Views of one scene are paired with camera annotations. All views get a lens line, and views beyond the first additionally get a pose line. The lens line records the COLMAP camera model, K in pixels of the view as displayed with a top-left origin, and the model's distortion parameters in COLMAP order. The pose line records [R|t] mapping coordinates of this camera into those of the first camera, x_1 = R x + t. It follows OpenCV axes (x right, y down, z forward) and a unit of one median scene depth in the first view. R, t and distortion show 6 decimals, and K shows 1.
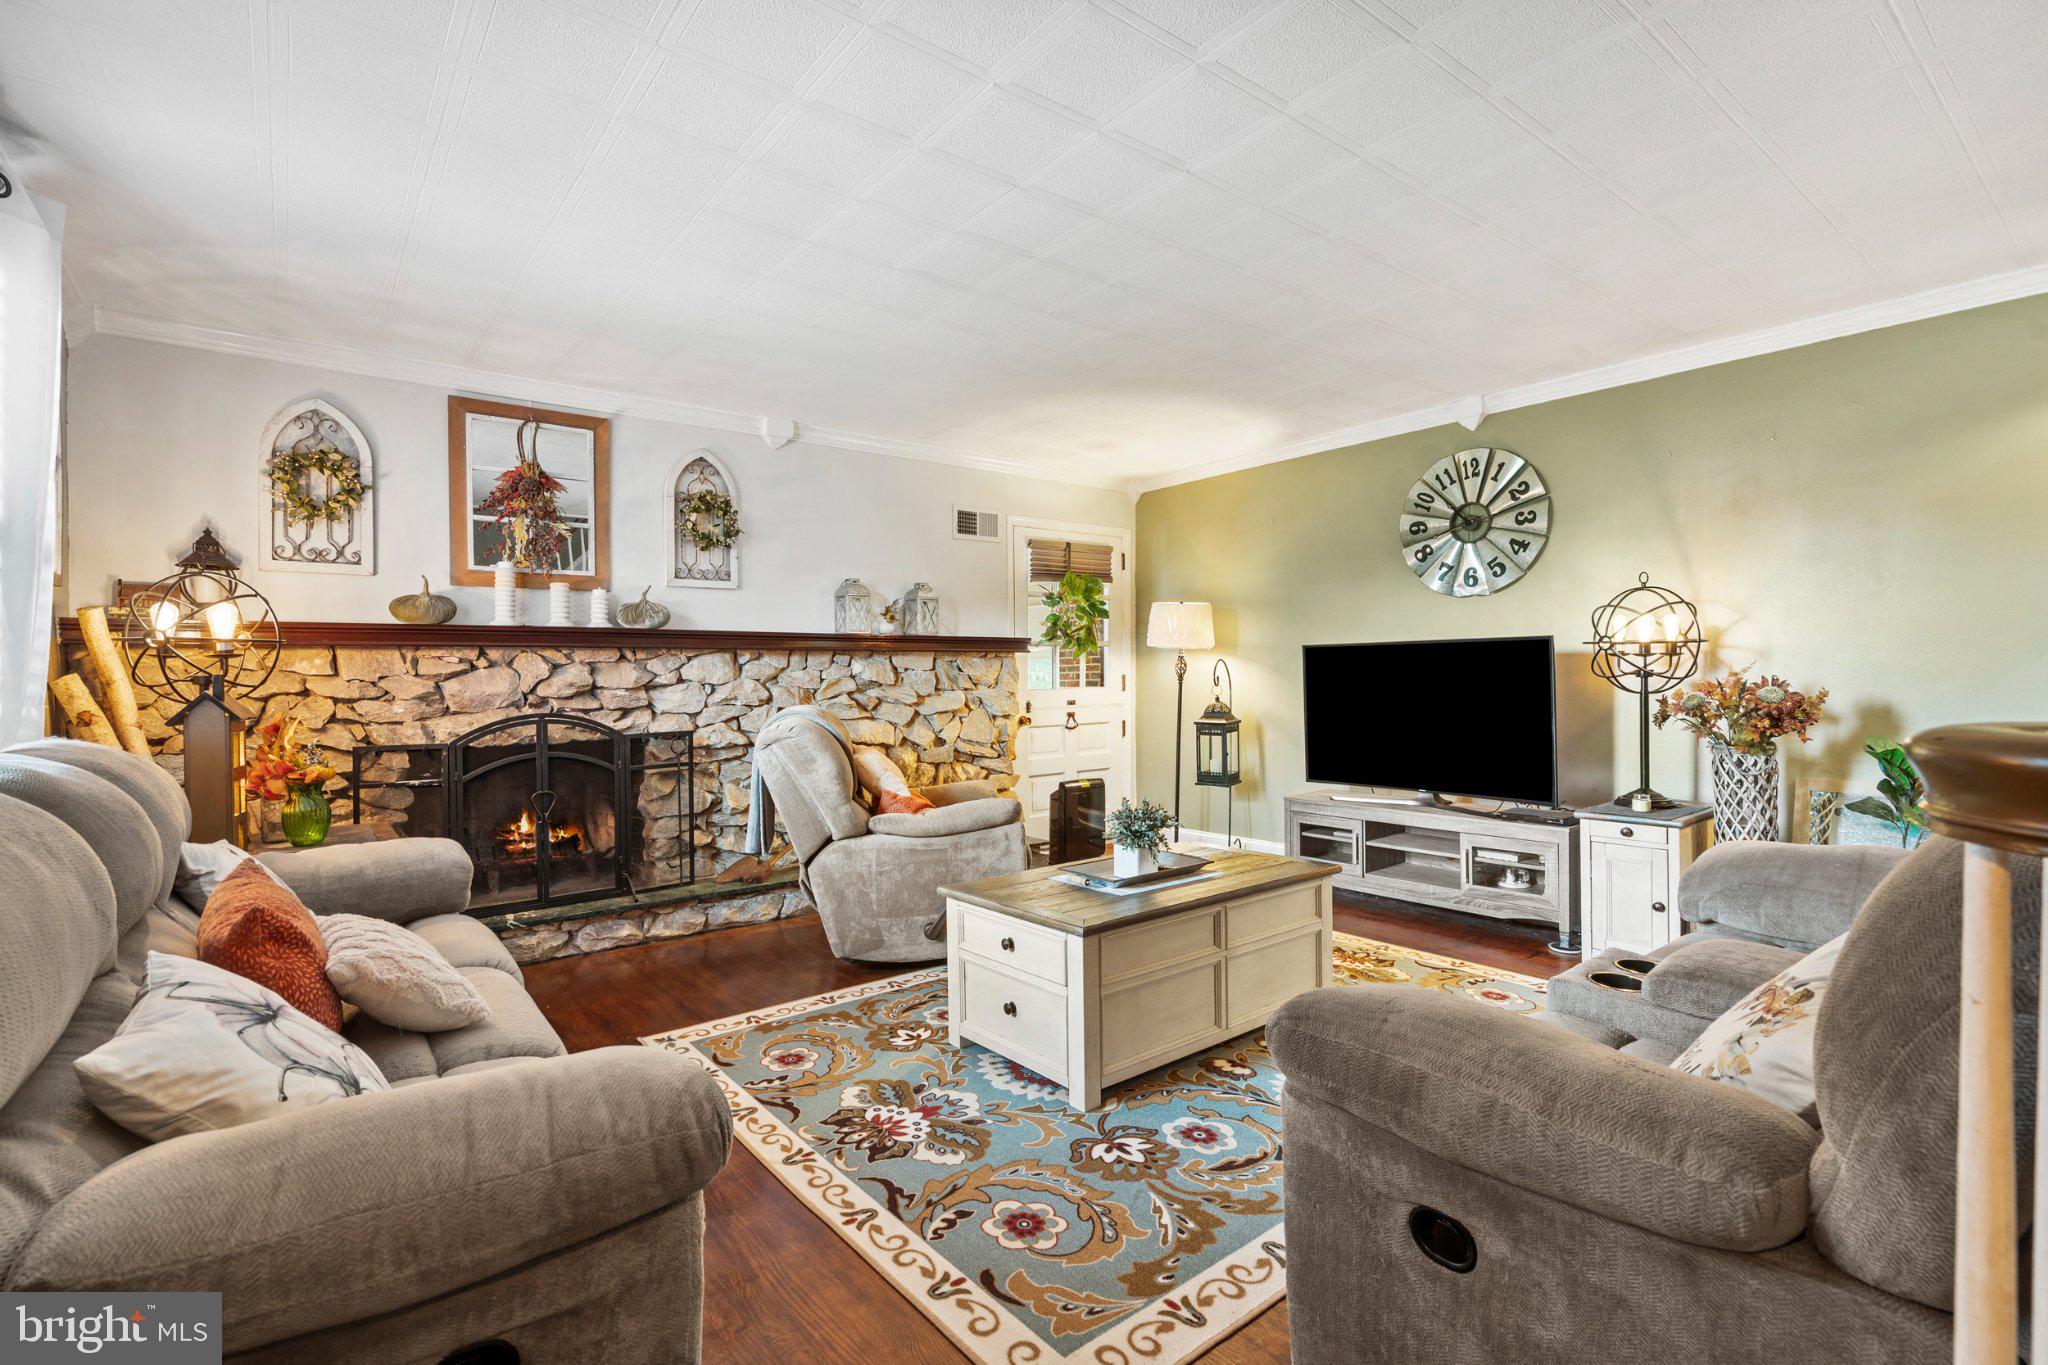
lens RADIAL K [[940.3, 0, 1019.9], [0, 940.3, 675.5], [0, 0, 1]] dist [-0.000939, 0.000424]
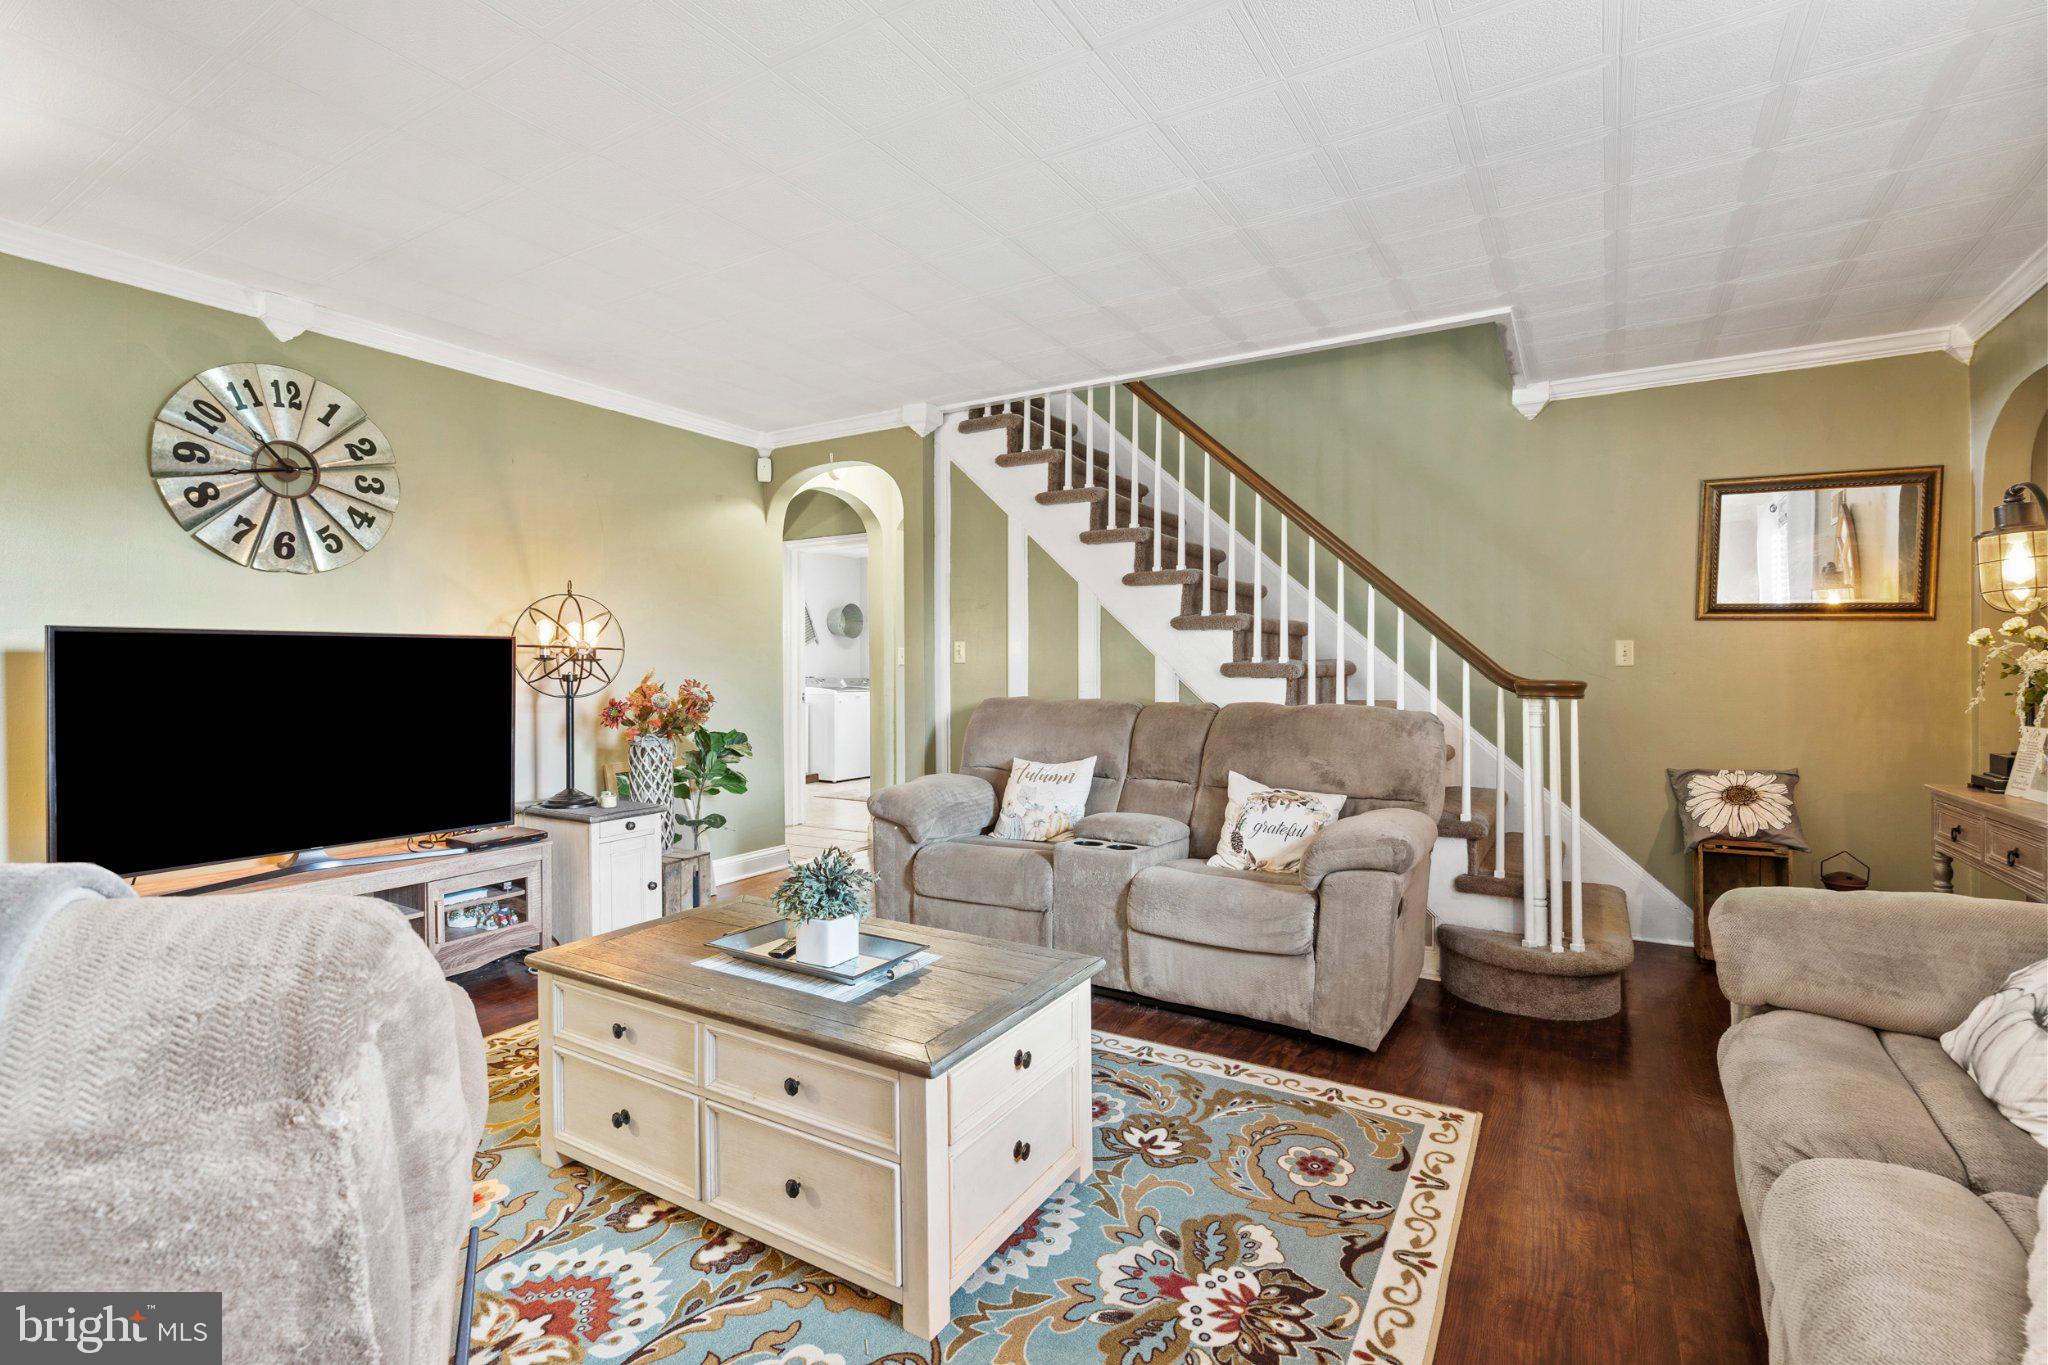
lens RADIAL K [[940.3, 0, 1018.6], [0, 940.3, 682.0], [0, 0, 1]] dist [-0.000939, 0.000424]
pose [[-0.348341, 0.001037, 0.937367, -0.778024], [0.008318, 0.999963, 0.001984, 0.006098], [-0.937331, 0.008488, -0.348337, 1.456183]]
